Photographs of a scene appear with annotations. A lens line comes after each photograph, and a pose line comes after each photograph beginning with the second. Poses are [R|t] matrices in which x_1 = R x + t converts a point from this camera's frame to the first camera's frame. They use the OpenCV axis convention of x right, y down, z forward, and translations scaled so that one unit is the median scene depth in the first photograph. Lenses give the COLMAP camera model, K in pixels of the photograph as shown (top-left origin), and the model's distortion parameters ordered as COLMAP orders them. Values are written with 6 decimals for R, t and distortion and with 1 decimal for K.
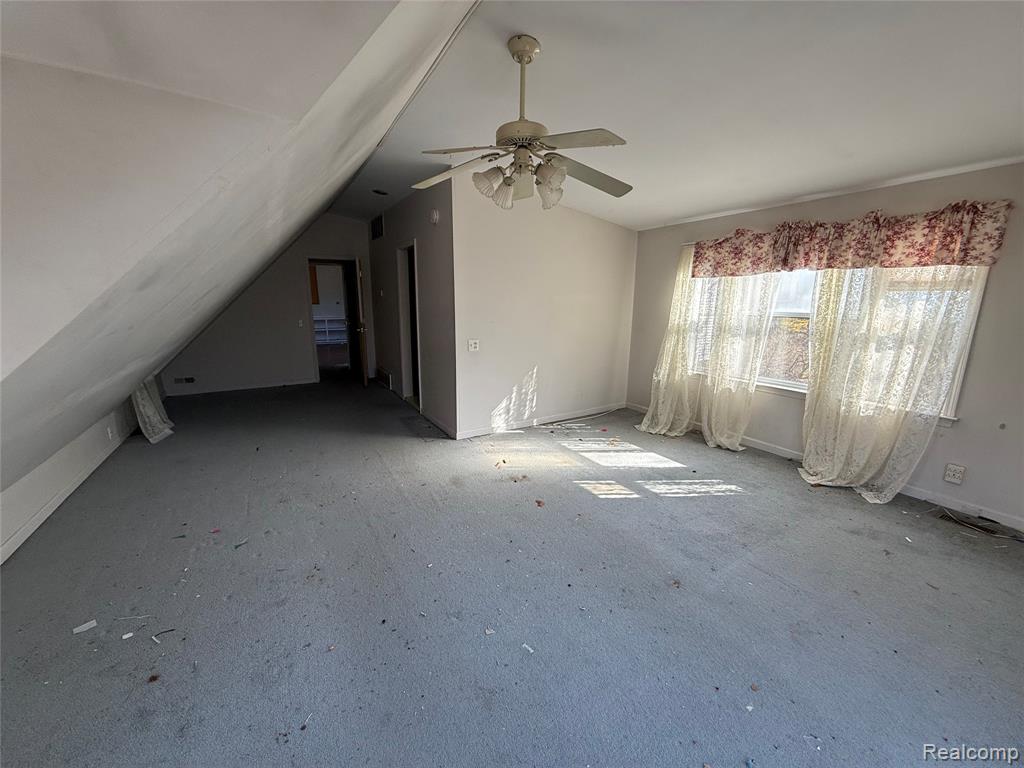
lens RADIAL K [[407.5, 0, 513.8], [0, 407.5, 386.0], [0, 0, 1]] dist [0.002104, -0.000402]
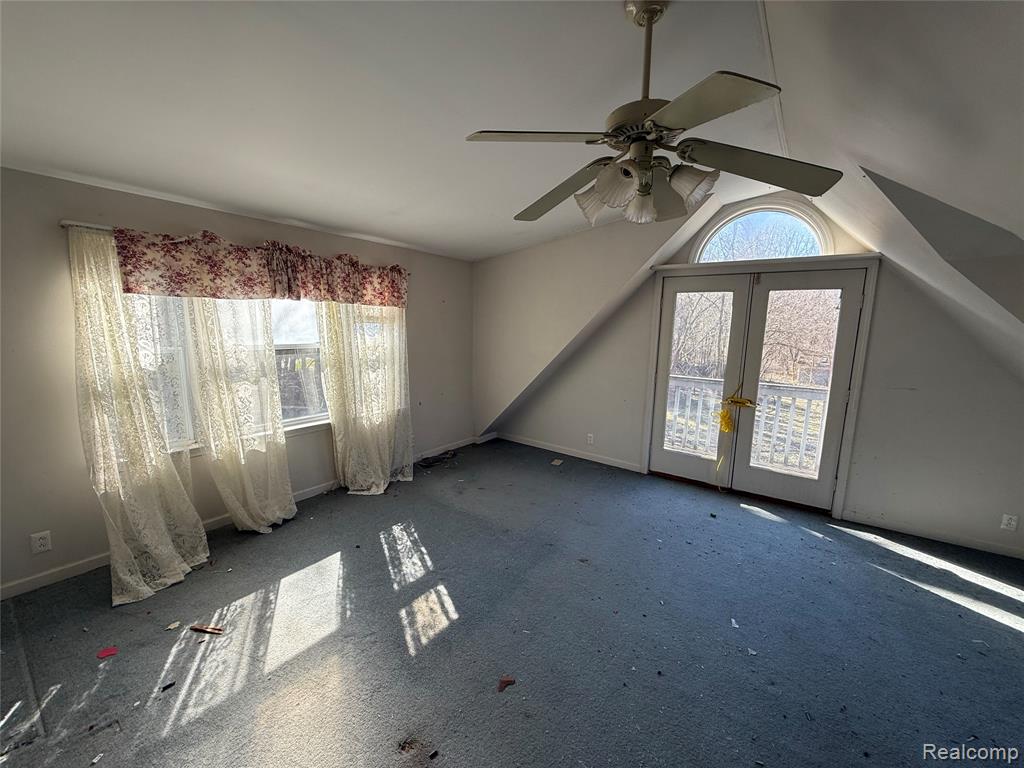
lens RADIAL K [[407.5, 0, 513.7], [0, 407.5, 385.9], [0, 0, 1]] dist [0.002104, -0.000402]
pose [[-0.402337, -0.154535, 0.902355, -0.341901], [0.168075, 0.956429, 0.238736, -0.223746], [-0.899931, 0.247716, -0.358833, 0.897032]]
